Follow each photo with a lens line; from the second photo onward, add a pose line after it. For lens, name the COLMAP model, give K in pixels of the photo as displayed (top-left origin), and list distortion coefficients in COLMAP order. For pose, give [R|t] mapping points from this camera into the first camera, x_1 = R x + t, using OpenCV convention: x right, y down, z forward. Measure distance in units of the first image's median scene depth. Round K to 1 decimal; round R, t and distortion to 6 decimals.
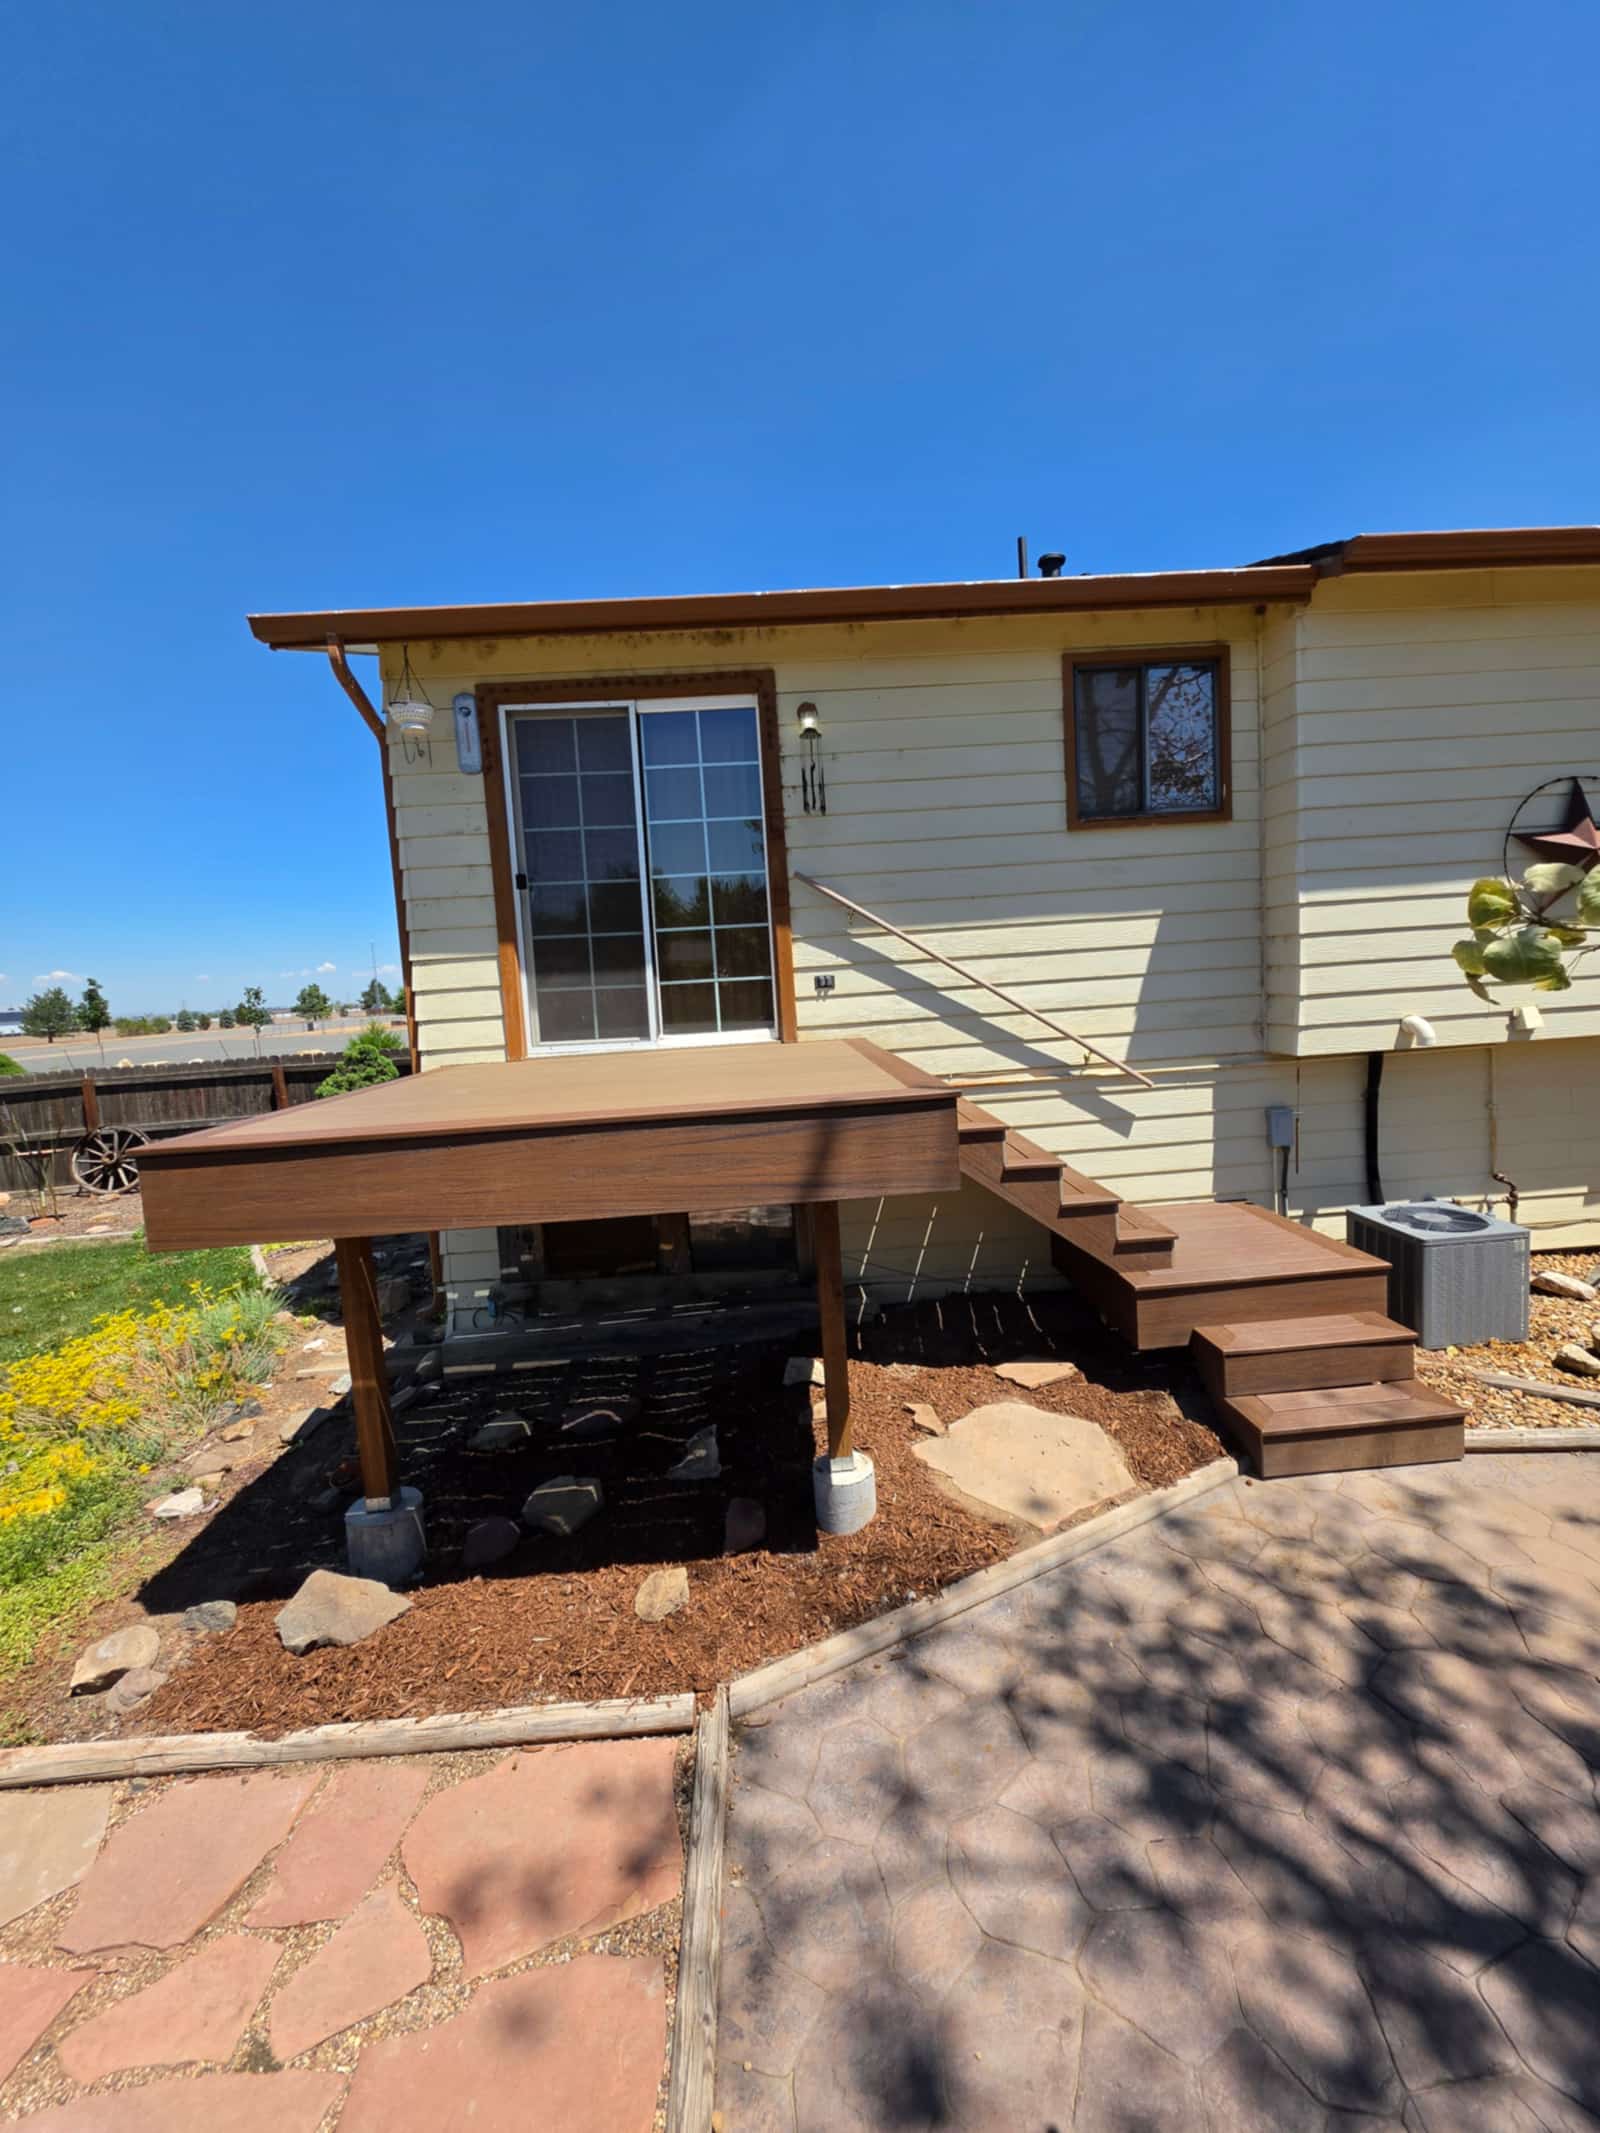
lens RADIAL K [[851.5, 0, 801.9], [0, 851.5, 1059.1], [0, 0, 1]] dist [0.000229, 0.000238]
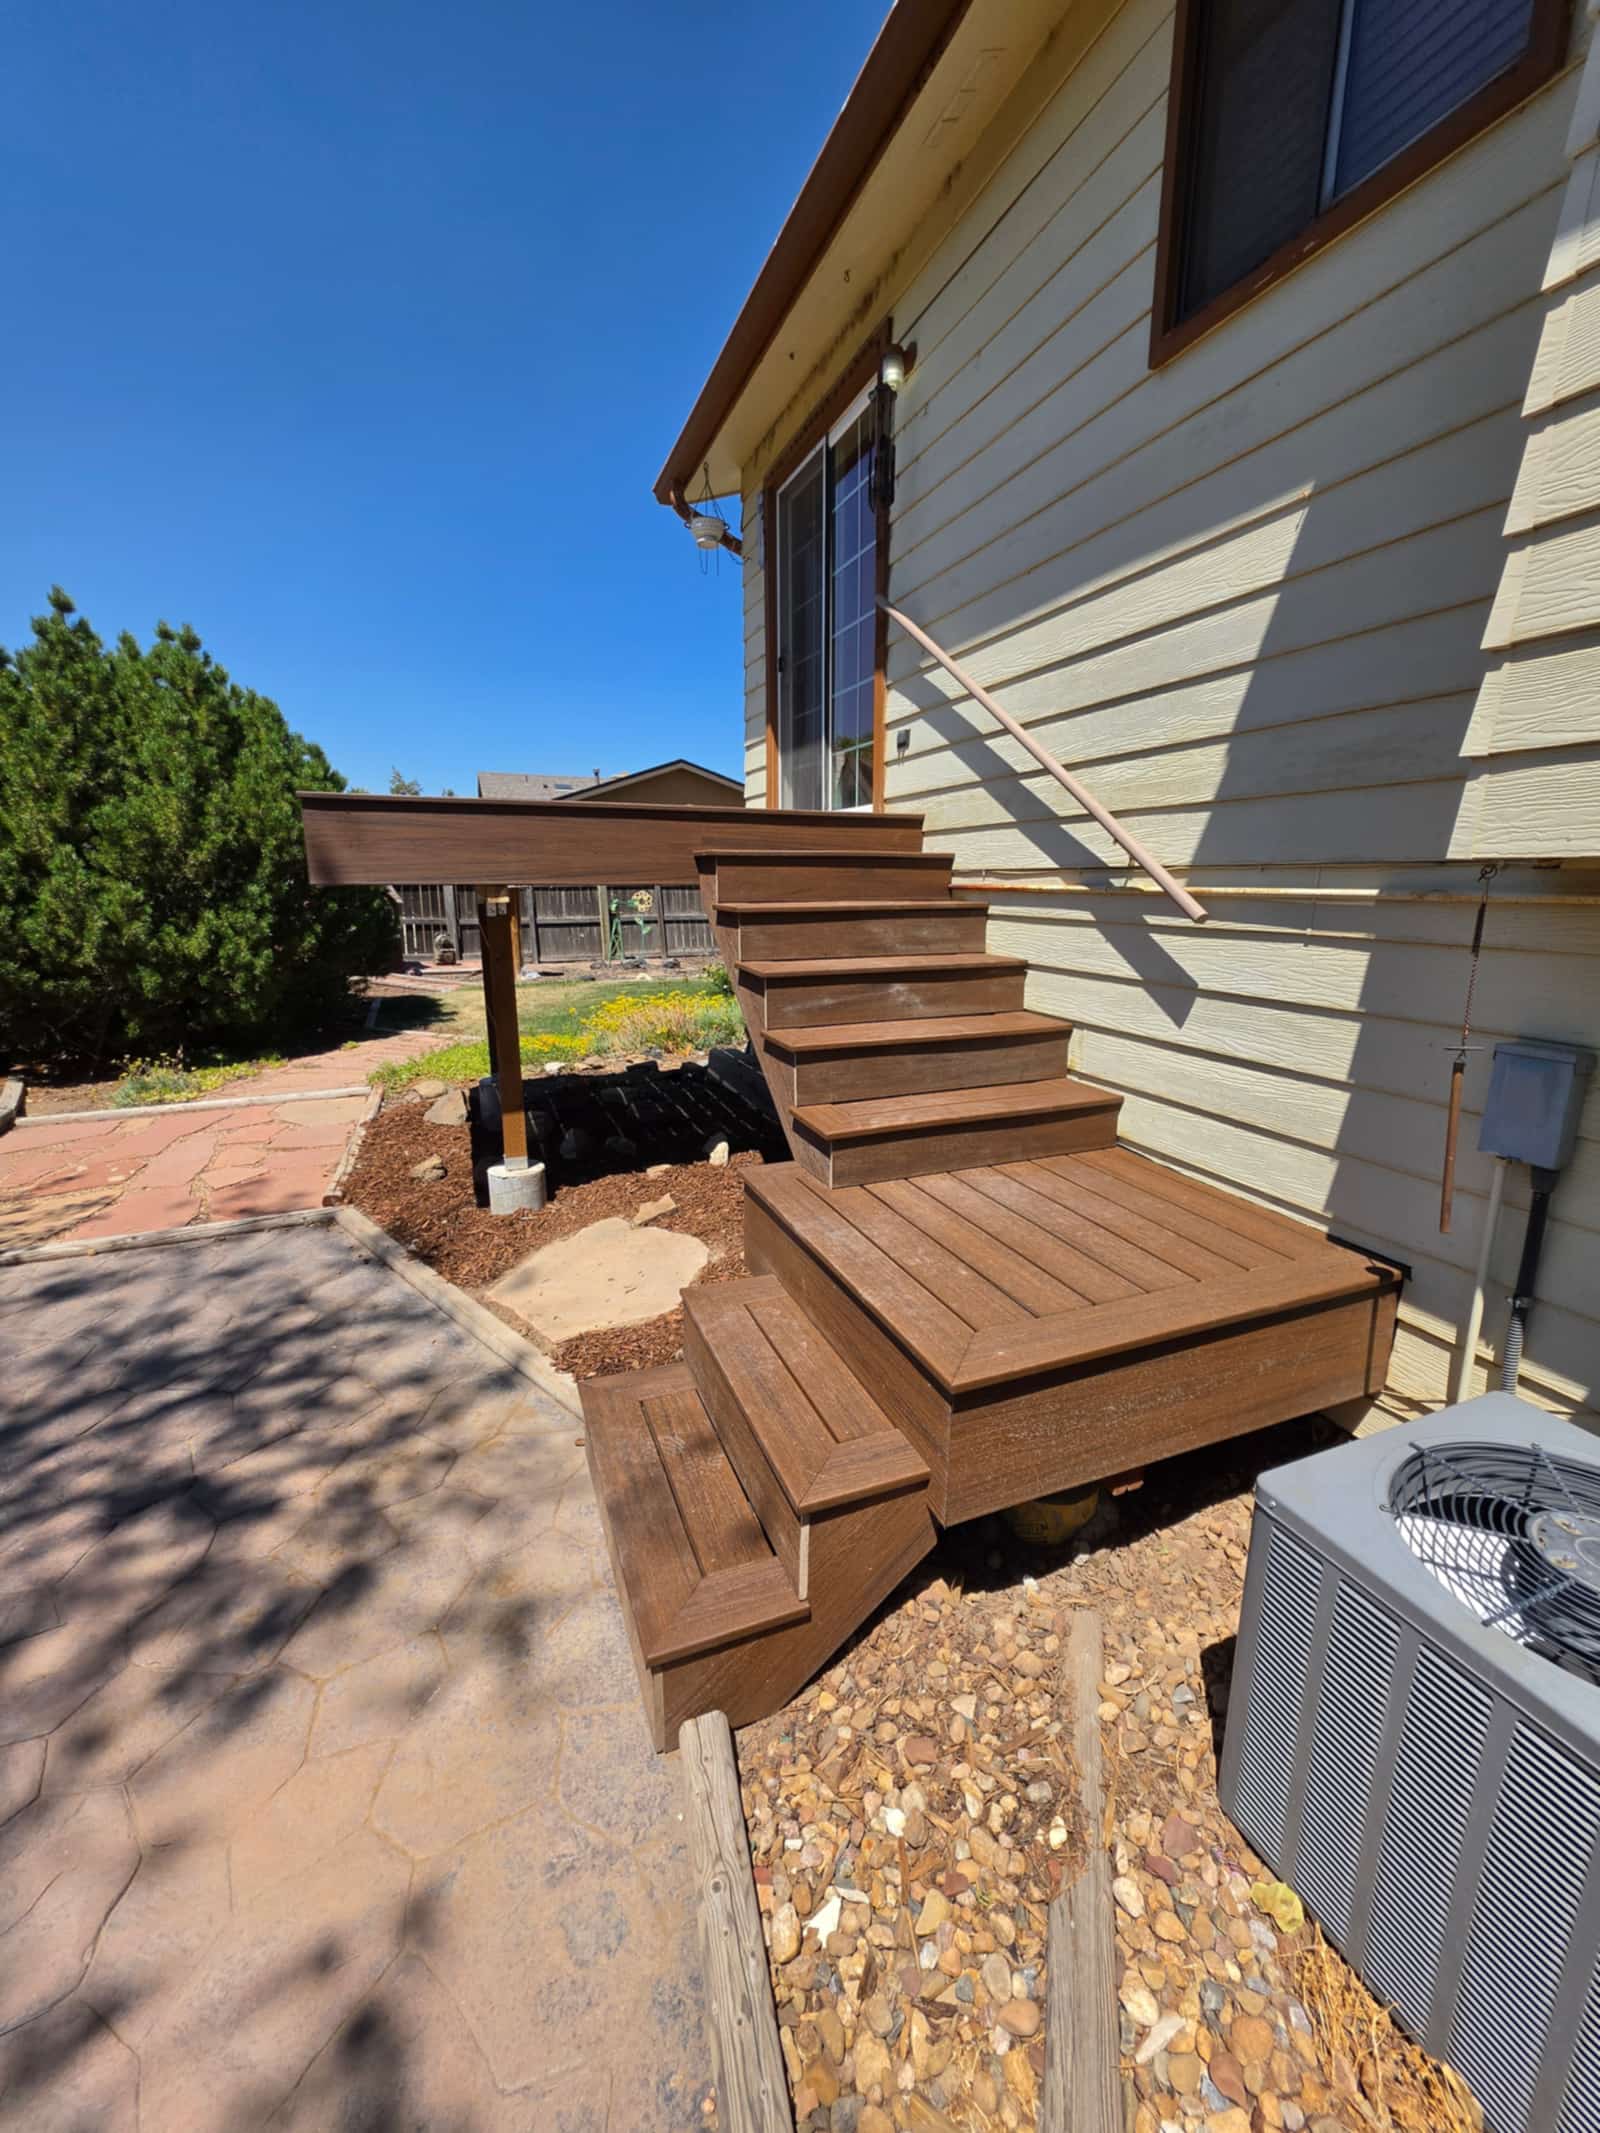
lens RADIAL K [[851.5, 0, 801.9], [0, 851.5, 1059.1], [0, 0, 1]] dist [0.000229, 0.000238]
pose [[0.324175, 0.259608, -0.909678, 0.820517], [-0.112242, 0.965370, 0.235503, 0.020546], [0.939315, 0.025760, 0.342088, 0.678301]]
